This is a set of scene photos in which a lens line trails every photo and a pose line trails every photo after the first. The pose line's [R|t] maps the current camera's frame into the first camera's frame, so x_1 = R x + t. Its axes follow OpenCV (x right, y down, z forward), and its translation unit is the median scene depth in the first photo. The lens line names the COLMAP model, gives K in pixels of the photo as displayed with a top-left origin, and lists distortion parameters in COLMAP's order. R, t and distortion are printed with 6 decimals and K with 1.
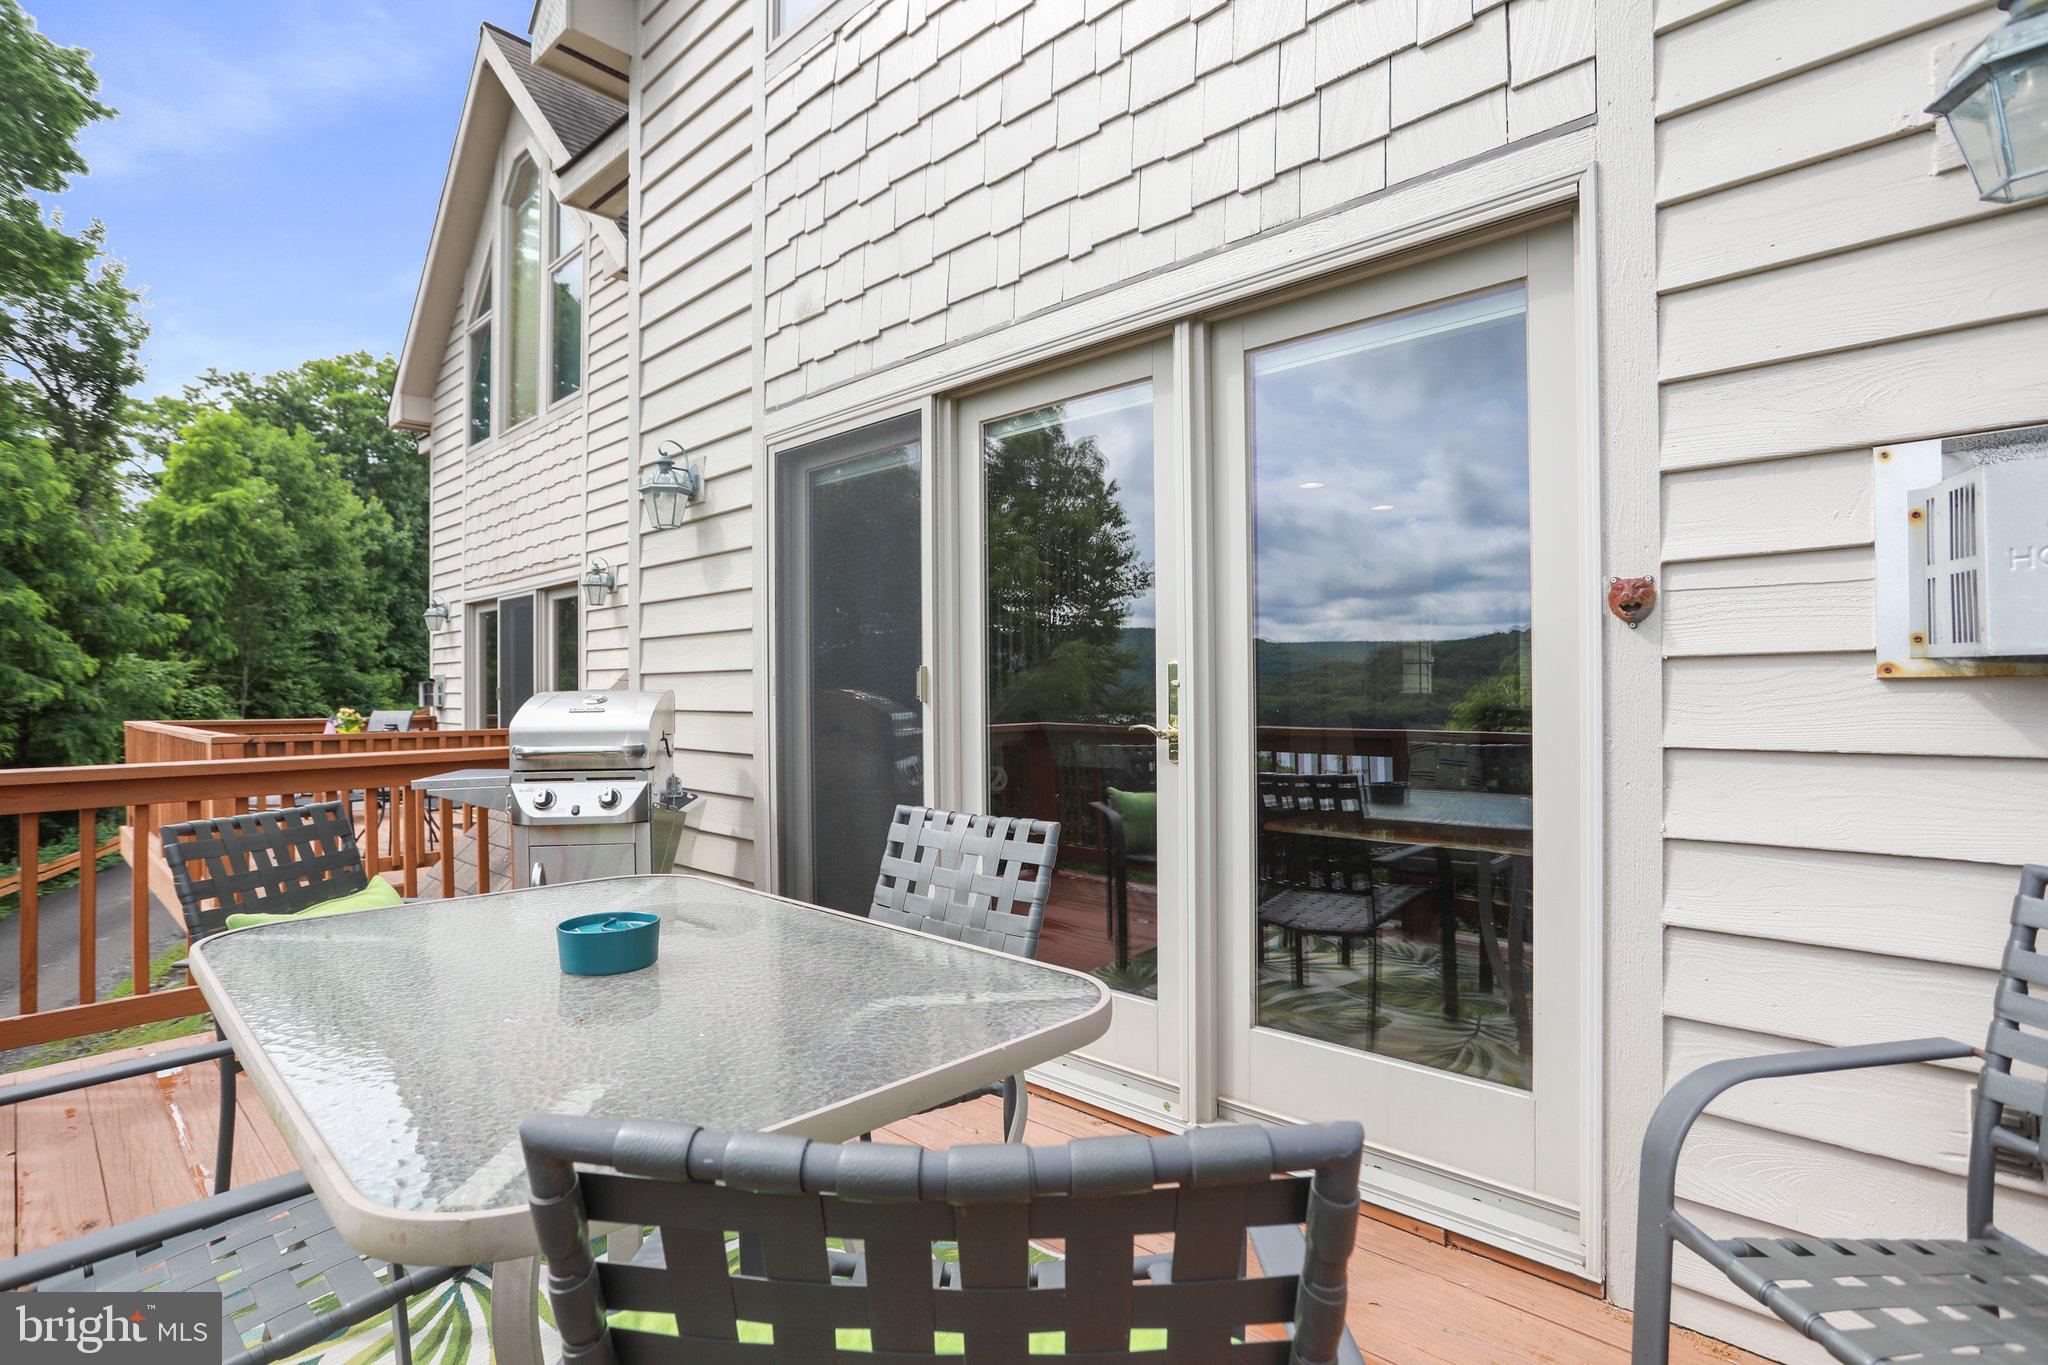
lens RADIAL K [[996.9, 0, 1027.7], [0, 996.9, 692.3], [0, 0, 1]] dist [-0.035871, 0.019178]
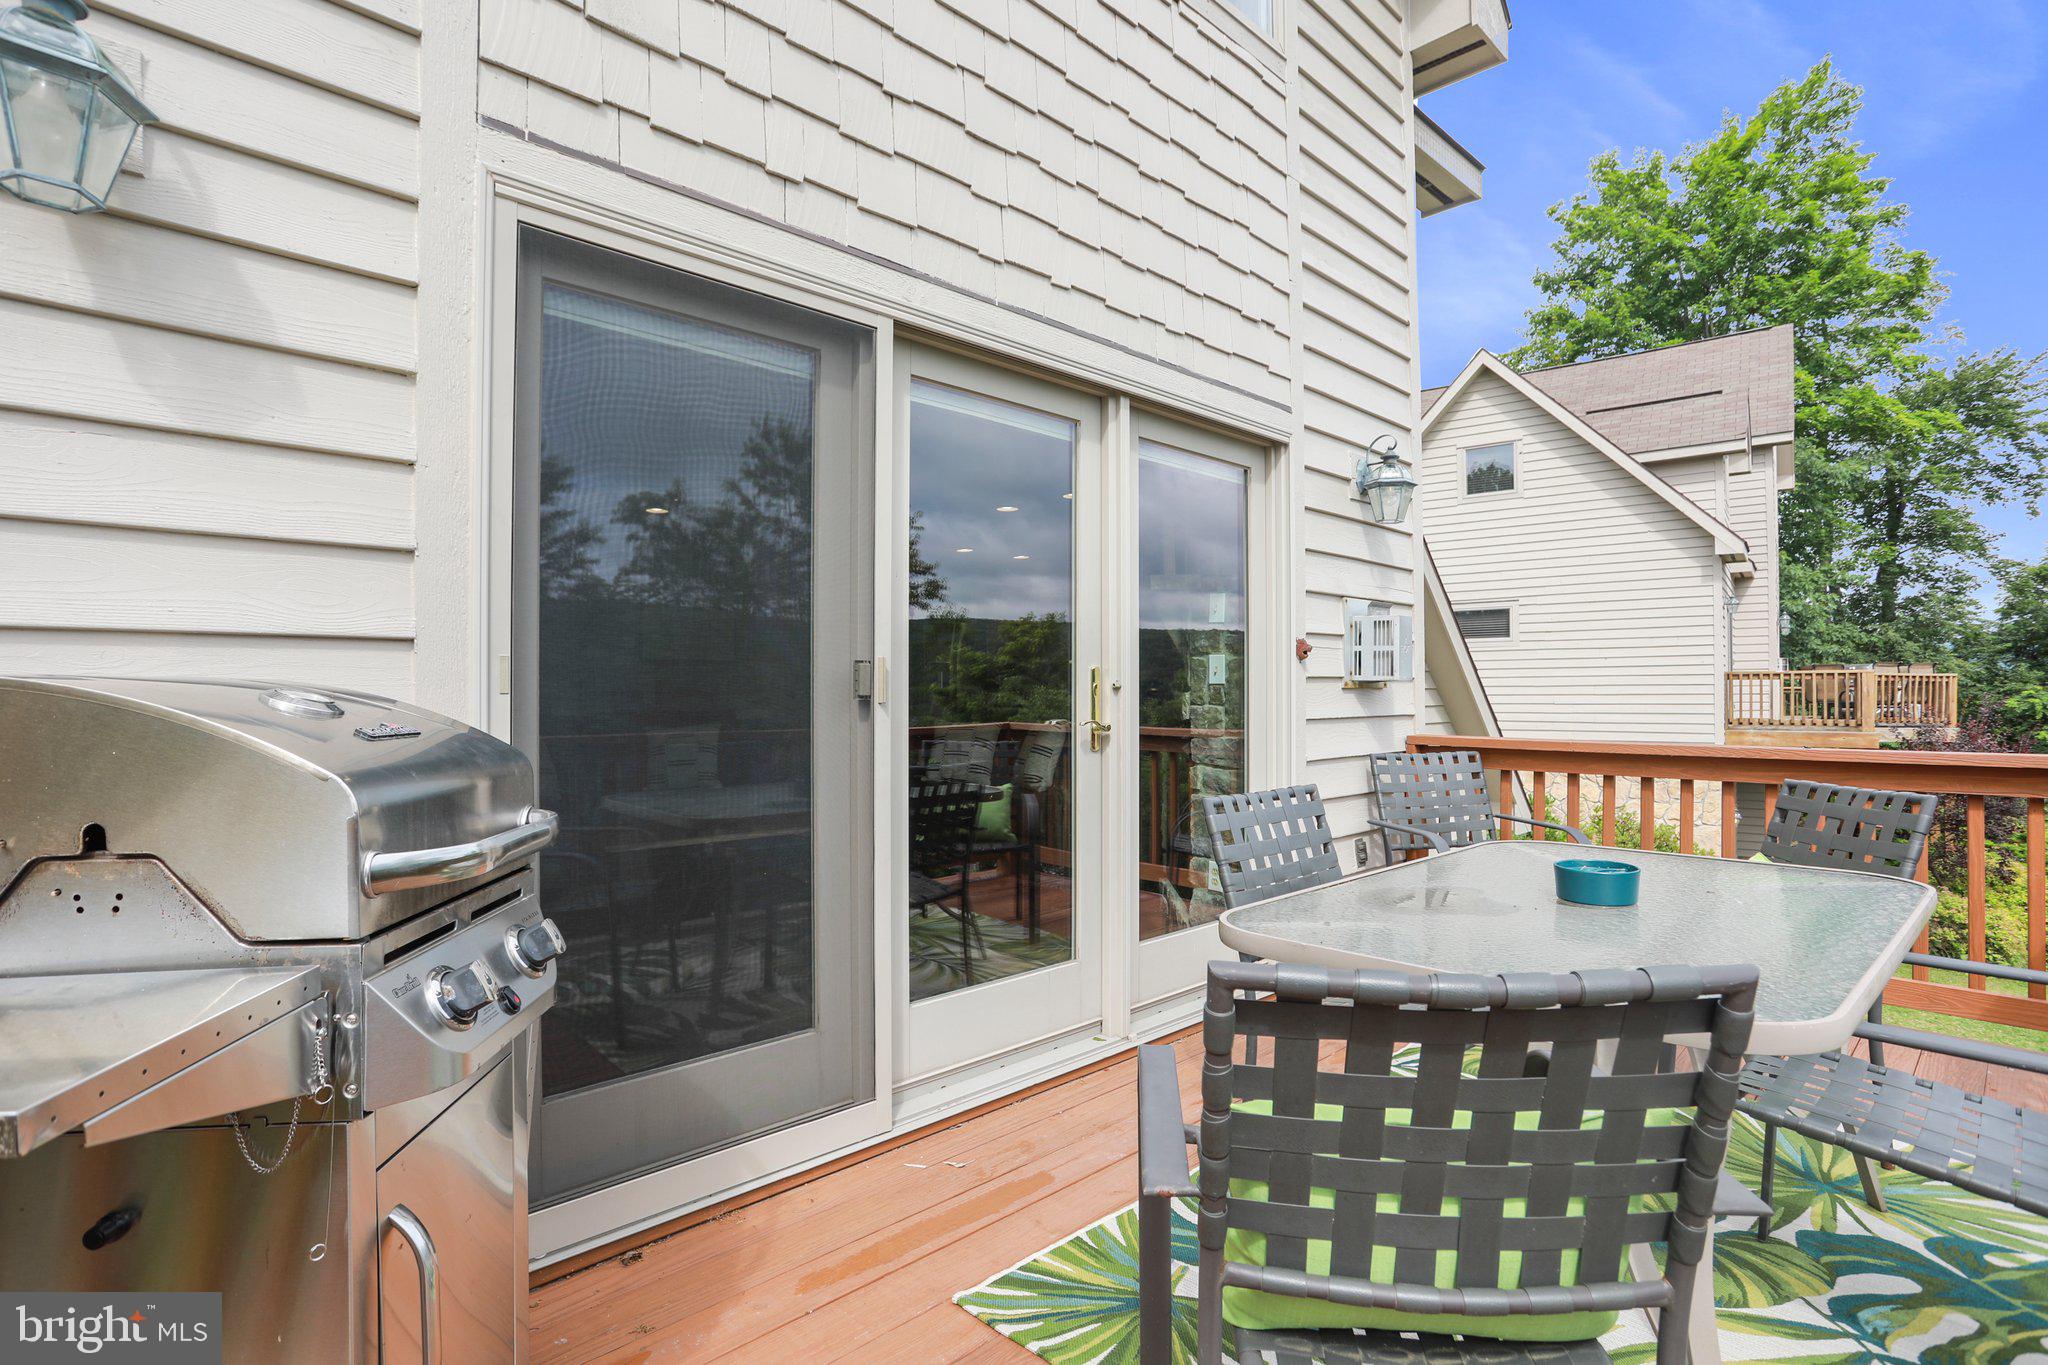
lens RADIAL K [[1047.0, 0, 1032.0], [0, 1047.0, 677.7], [0, 0, 1]] dist [-0.005901, -0.000368]
pose [[0.039124, 0.022661, 0.998977, -0.139659], [-0.001042, 0.999743, -0.022637, 0.001546], [-0.999234, -0.000156, 0.039137, 0.127738]]
